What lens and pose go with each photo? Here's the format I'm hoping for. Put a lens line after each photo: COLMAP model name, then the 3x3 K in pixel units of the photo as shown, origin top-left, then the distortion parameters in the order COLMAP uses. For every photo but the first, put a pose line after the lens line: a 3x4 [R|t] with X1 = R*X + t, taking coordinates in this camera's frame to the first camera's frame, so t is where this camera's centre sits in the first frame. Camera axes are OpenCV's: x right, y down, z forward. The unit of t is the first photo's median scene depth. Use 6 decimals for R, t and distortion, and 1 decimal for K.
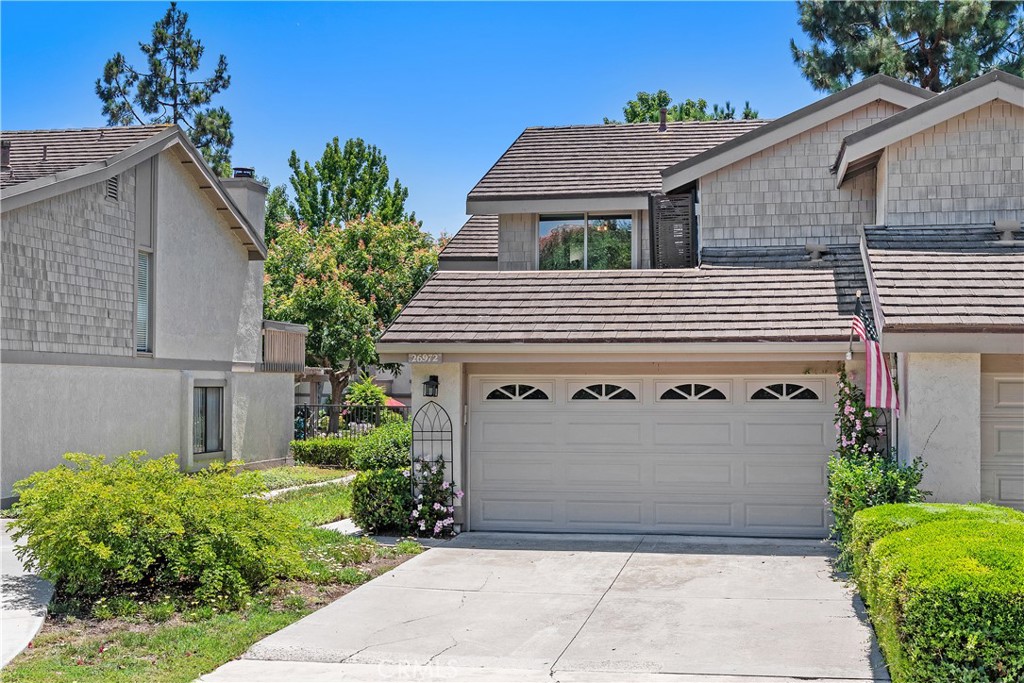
lens RADIAL K [[1261.1, 0, 512.1], [0, 1261.1, 340.9], [0, 0, 1]] dist [0.017345, 0.000000]
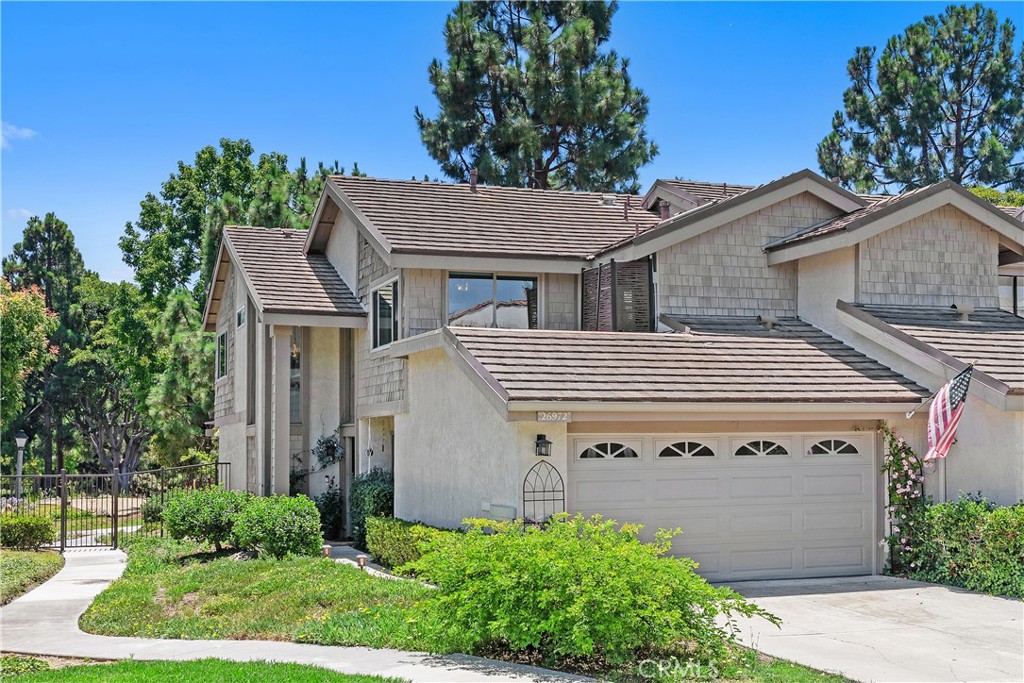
lens RADIAL K [[1311.4, 0, 513.2], [0, 1311.4, 393.5], [0, 0, 1]] dist [0.034945, 0.000000]
pose [[0.849754, 0.011668, 0.527050, -0.614114], [-0.006613, 0.999912, -0.011474, 0.007516], [-0.527137, 0.006264, 0.849757, 0.145090]]
